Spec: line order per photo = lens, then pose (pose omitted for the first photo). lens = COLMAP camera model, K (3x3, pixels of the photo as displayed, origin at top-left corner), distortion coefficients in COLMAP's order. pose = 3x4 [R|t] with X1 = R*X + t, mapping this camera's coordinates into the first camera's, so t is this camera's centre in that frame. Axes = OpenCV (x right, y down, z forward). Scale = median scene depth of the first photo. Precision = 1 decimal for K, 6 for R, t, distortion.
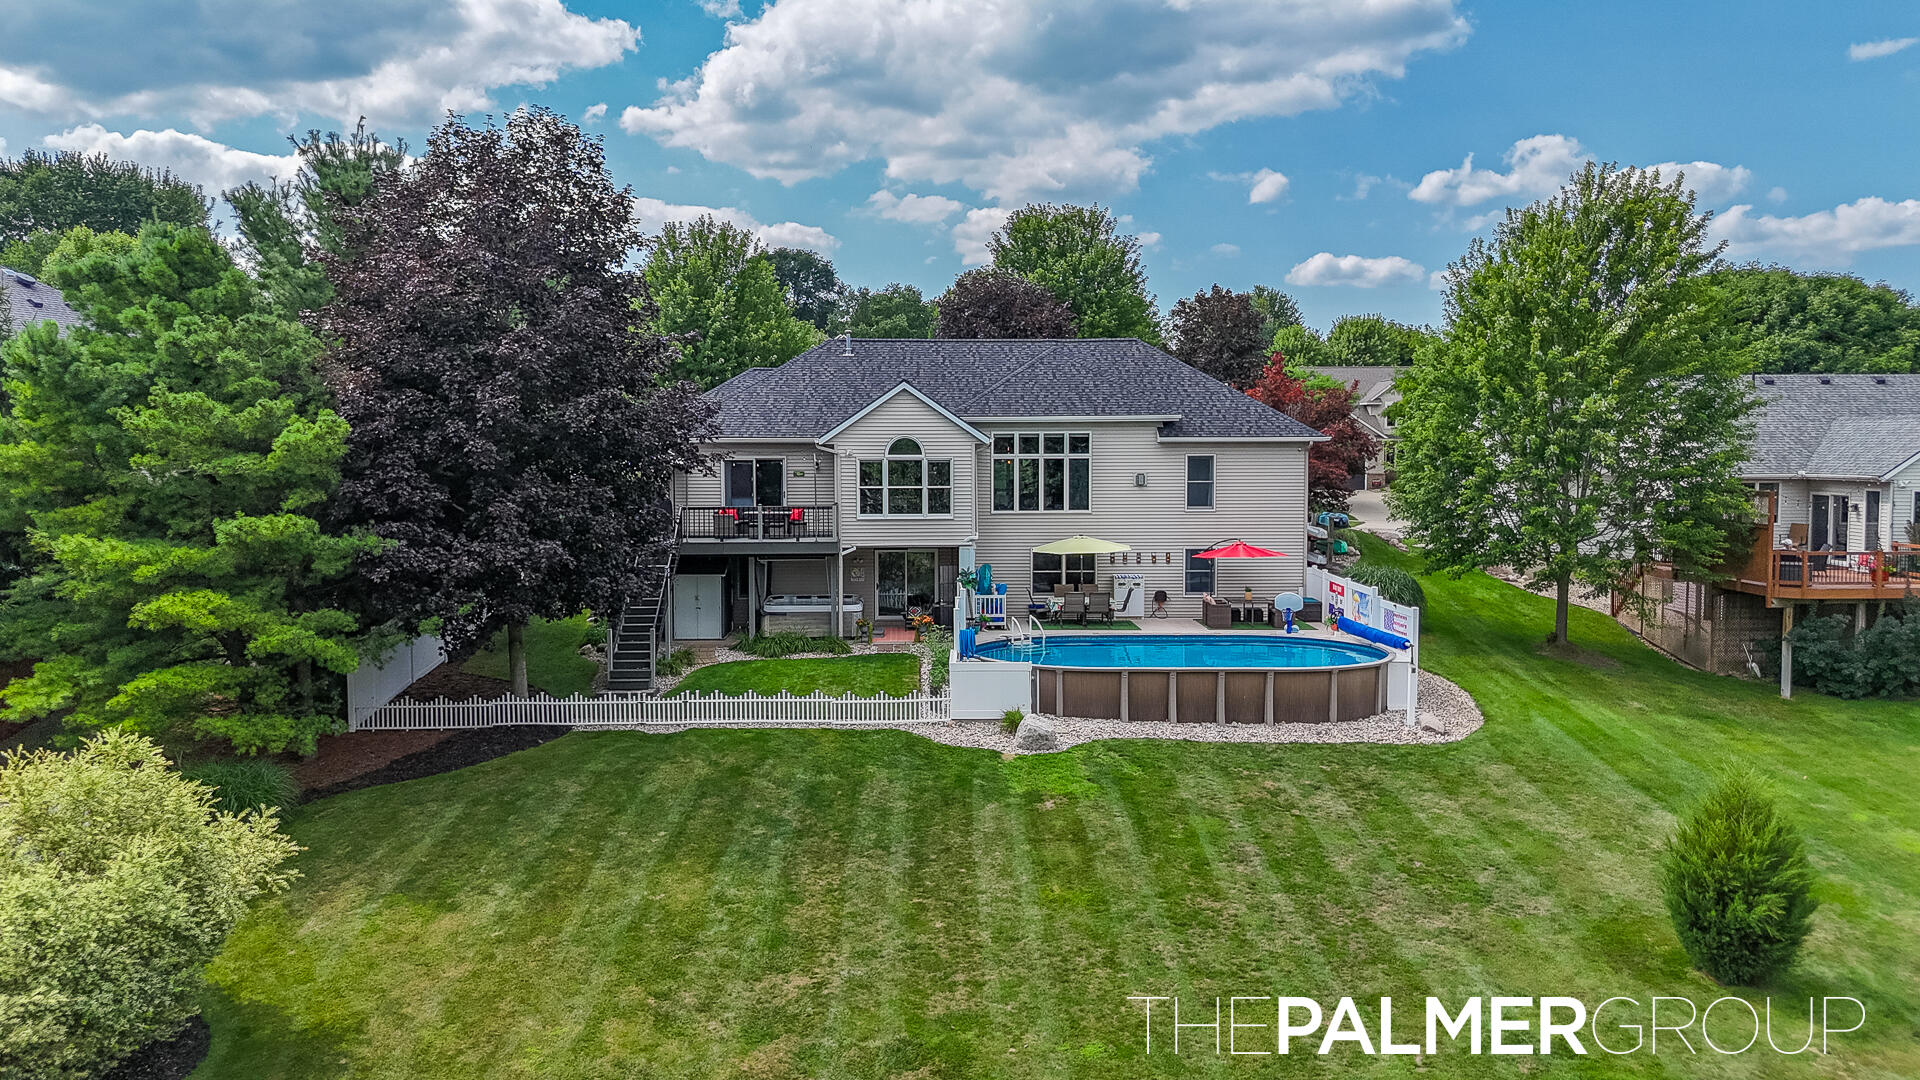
lens RADIAL K [[1387.9, 0, 960.0], [0, 1387.9, 540.0], [0, 0, 1]] dist [0.050035, -0.002759]
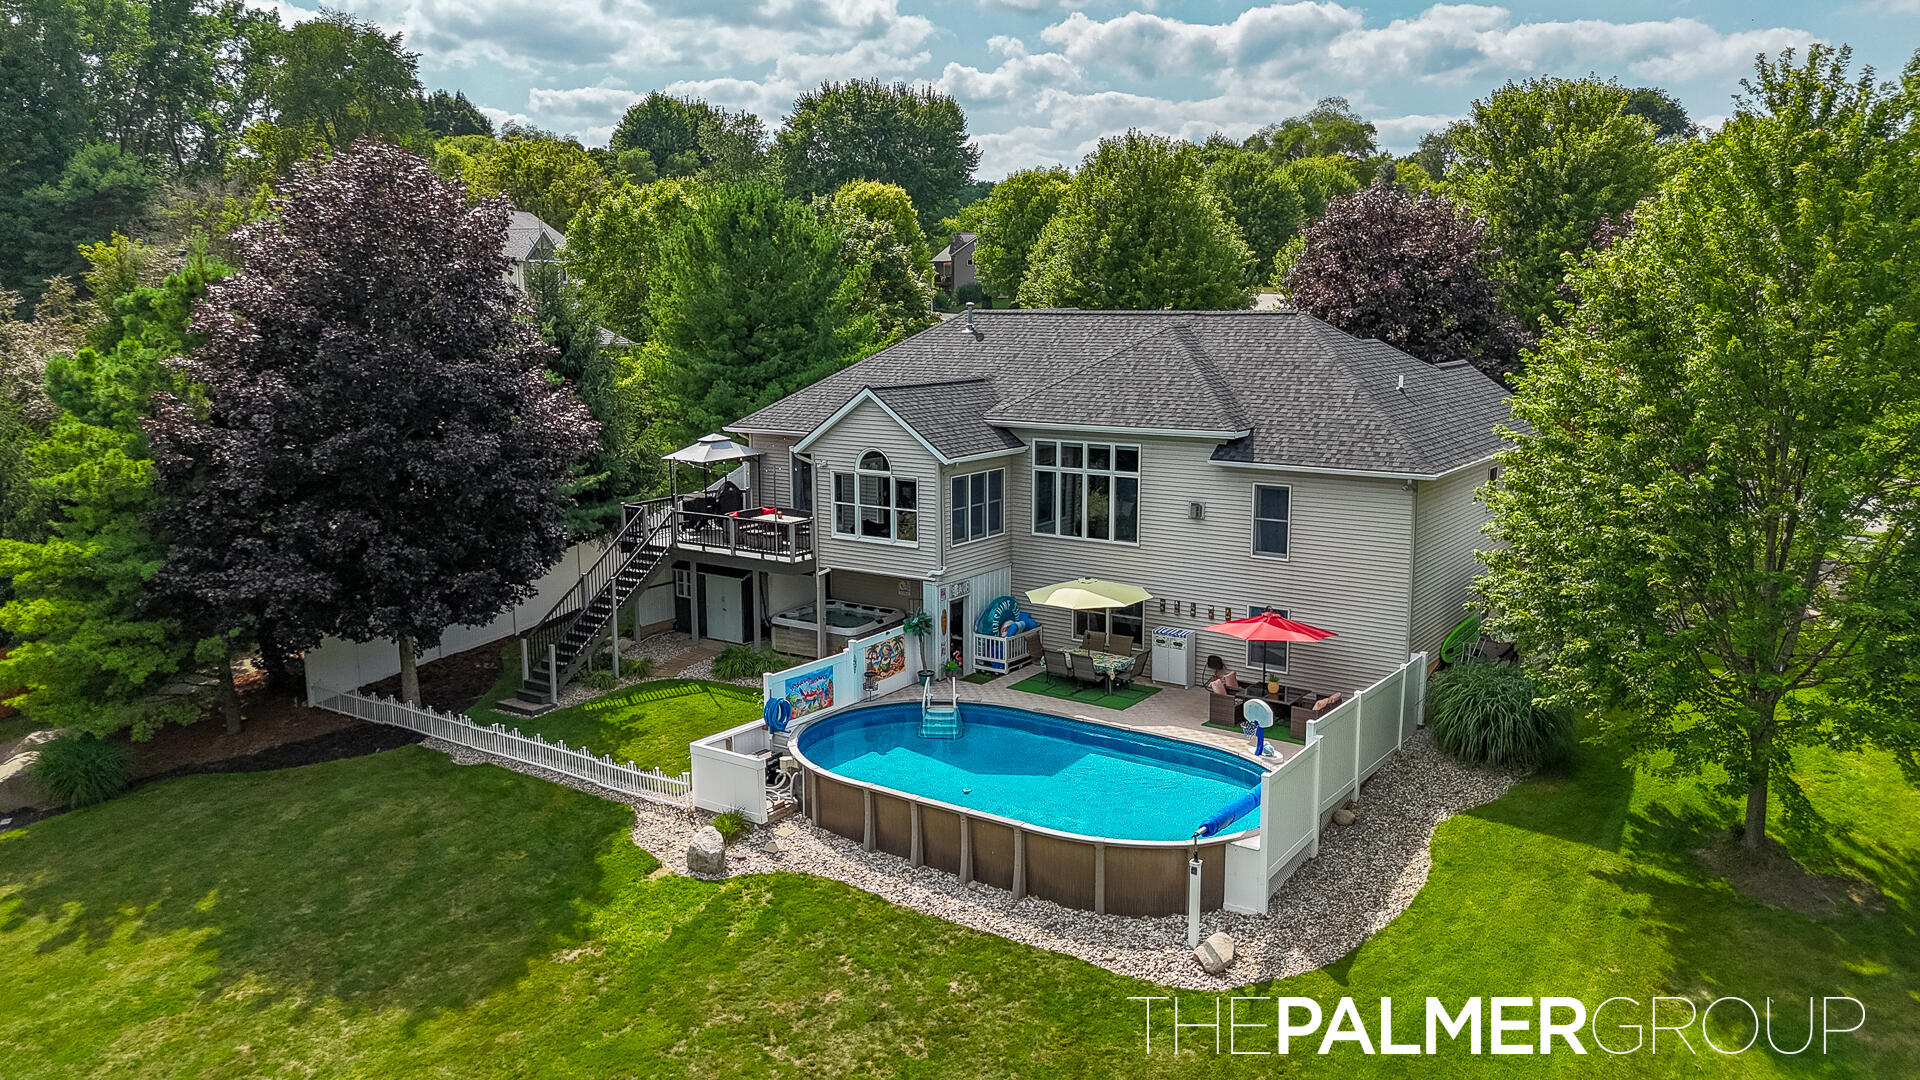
lens RADIAL K [[1387.9, 0, 960.0], [0, 1387.9, 540.0], [0, 0, 1]] dist [0.050035, -0.002759]
pose [[0.809369, 0.100771, -0.578590, 0.515555], [-0.040299, 0.992377, 0.116467, -0.122222], [0.585916, -0.070948, 0.807260, 0.324923]]
